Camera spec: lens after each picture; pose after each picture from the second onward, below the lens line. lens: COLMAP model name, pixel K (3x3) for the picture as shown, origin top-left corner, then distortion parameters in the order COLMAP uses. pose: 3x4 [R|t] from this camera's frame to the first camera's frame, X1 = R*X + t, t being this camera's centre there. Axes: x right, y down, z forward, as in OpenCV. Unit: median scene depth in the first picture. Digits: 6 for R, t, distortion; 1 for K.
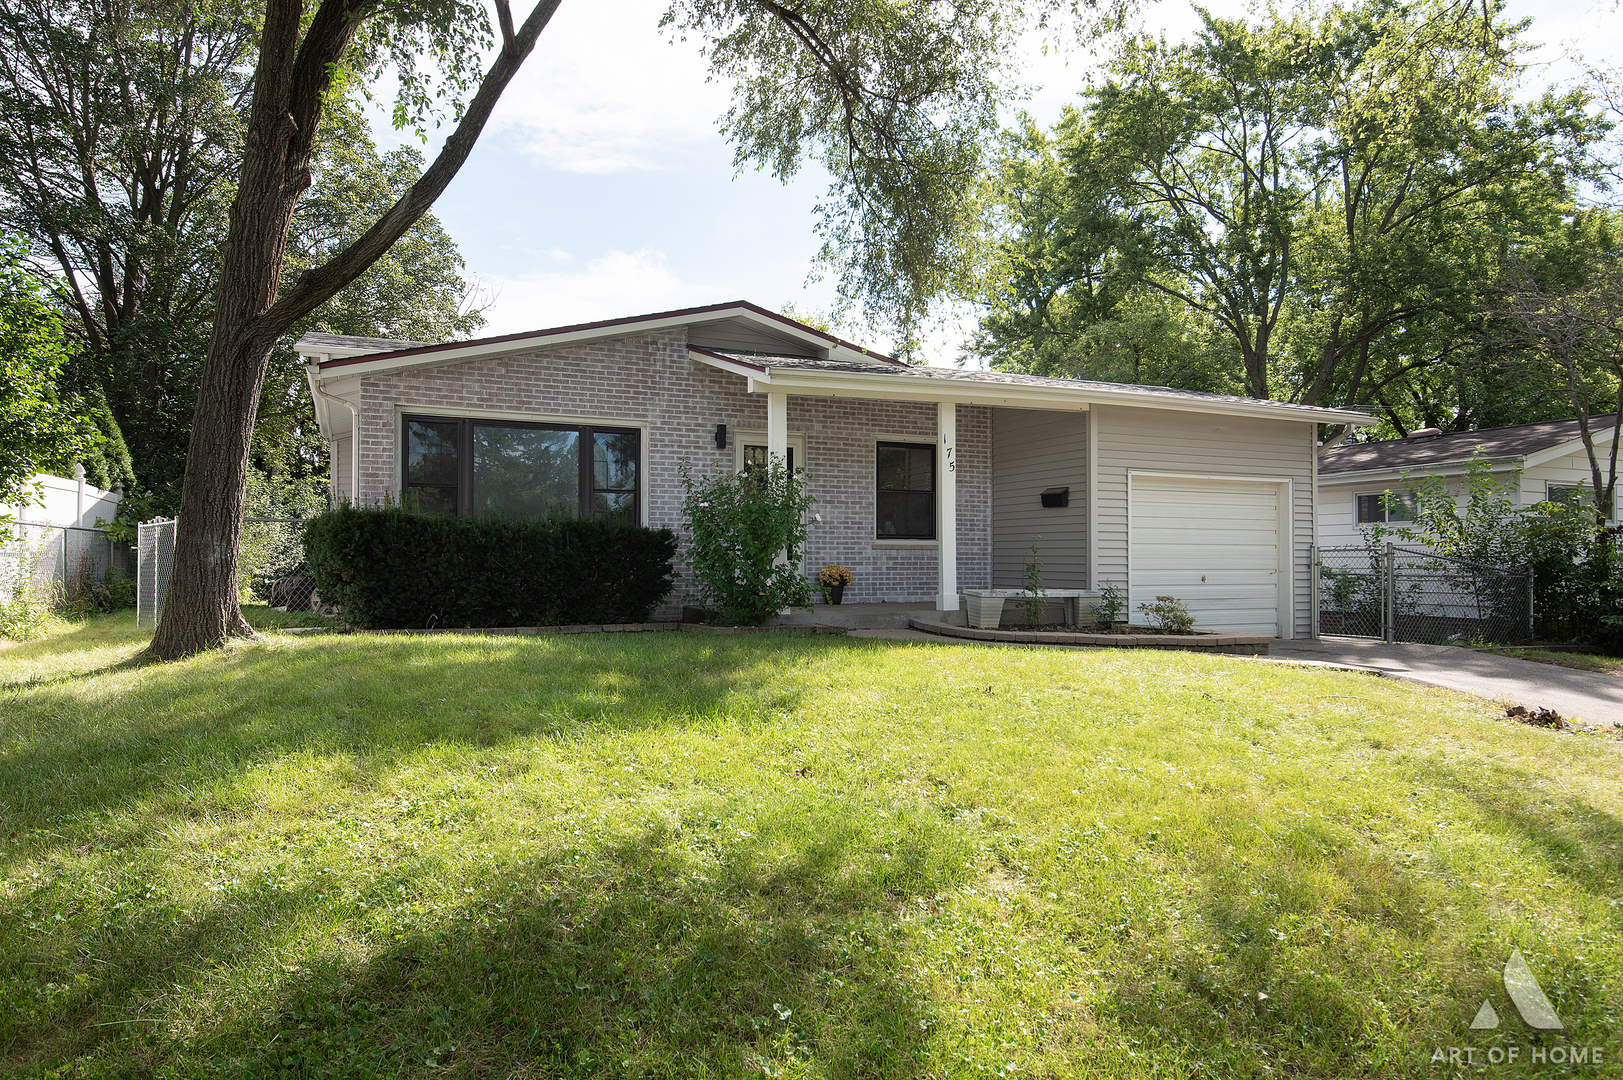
lens RADIAL K [[1028.4, 0, 811.5], [0, 1028.4, 540.0], [0, 0, 1]] dist [0.001396, 0.000044]
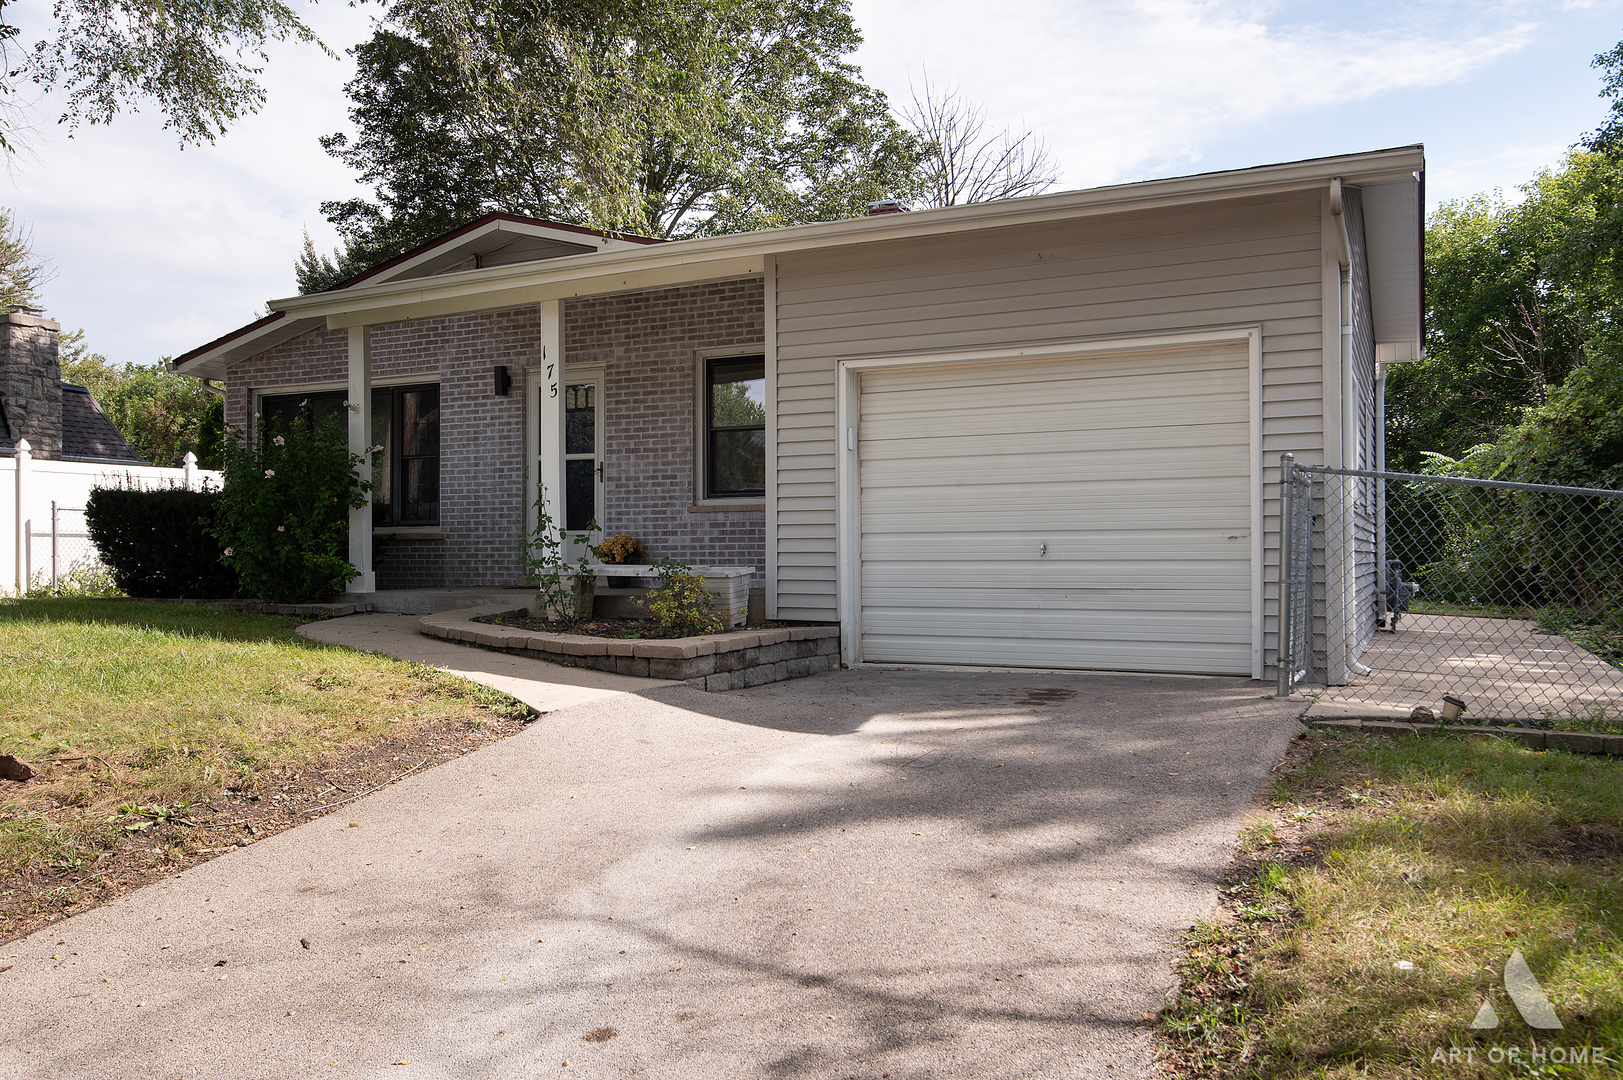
lens RADIAL K [[1293.7, 0, 811.5], [0, 1293.7, 540.0], [0, 0, 1]] dist [-0.005799, -0.001264]
pose [[0.634582, -0.016112, -0.772688, 0.852744], [0.021419, 0.999765, -0.003257, 0.034525], [0.772559, -0.014483, 0.634778, 0.526623]]
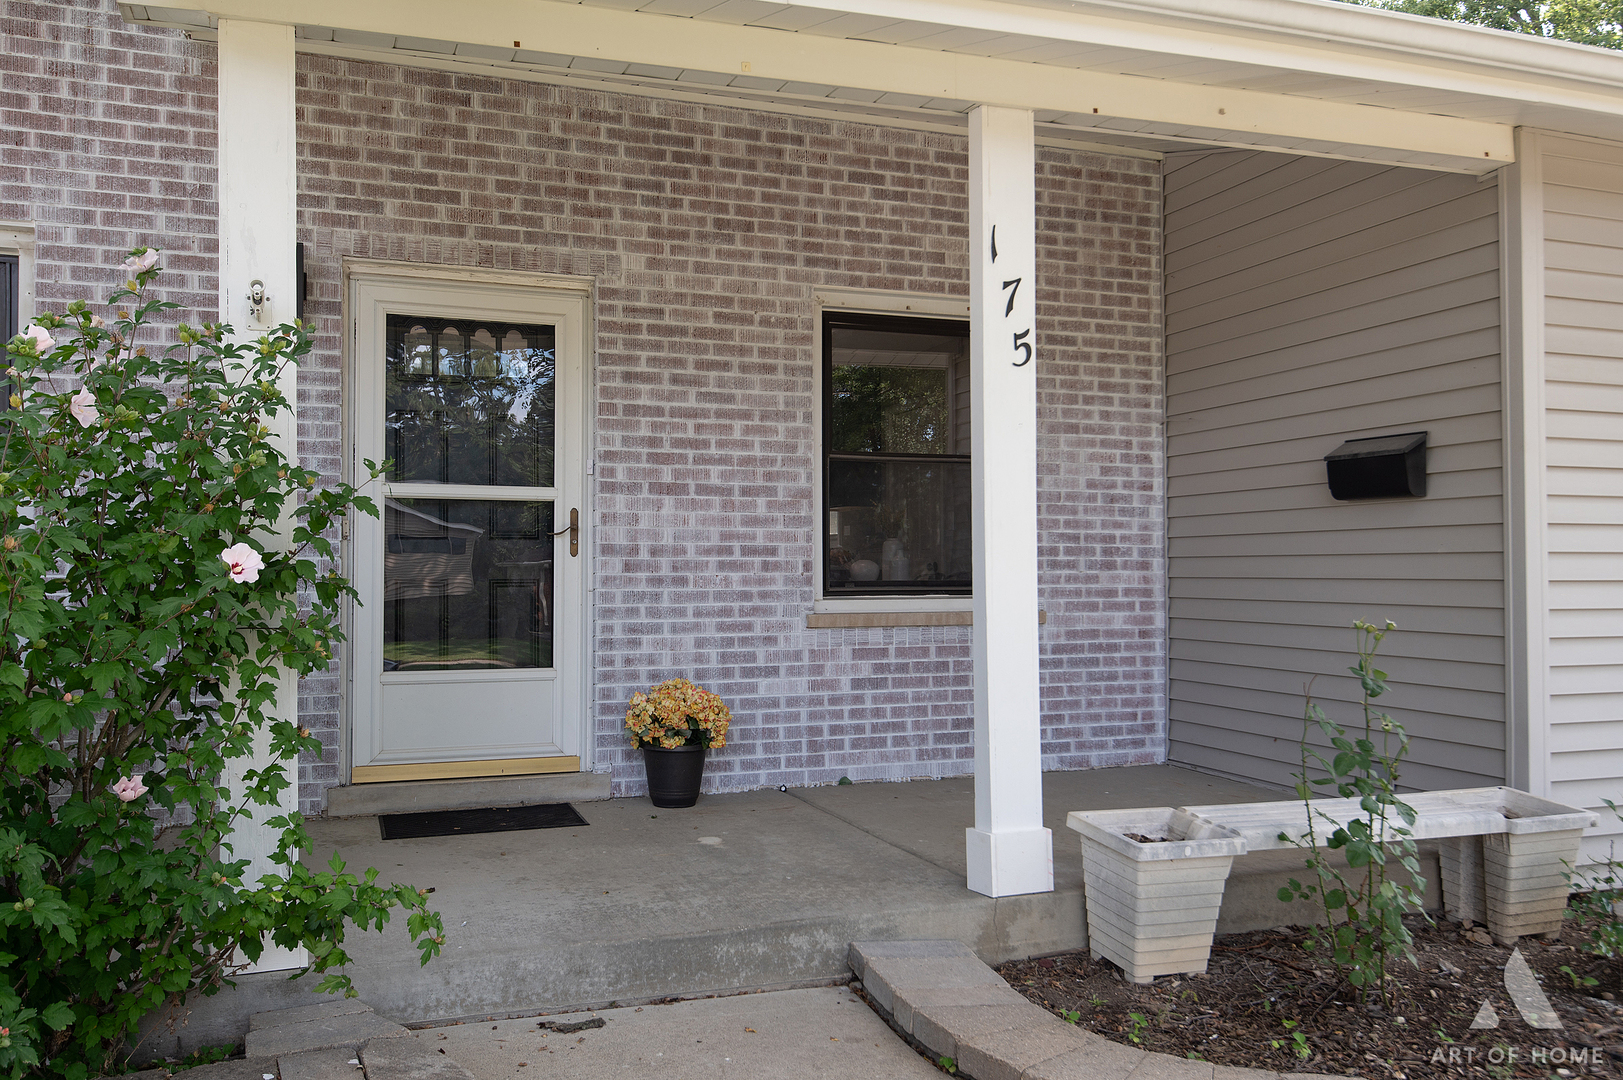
lens RADIAL K [[1317.1, 0, 812.9], [0, 1317.1, 539.7], [0, 0, 1]] dist [0.012479, -0.005141]
pose [[0.997160, -0.006470, -0.075028, 0.099040], [0.006156, 0.999971, -0.004405, -0.019203], [0.075055, 0.003931, 0.997172, 0.602605]]
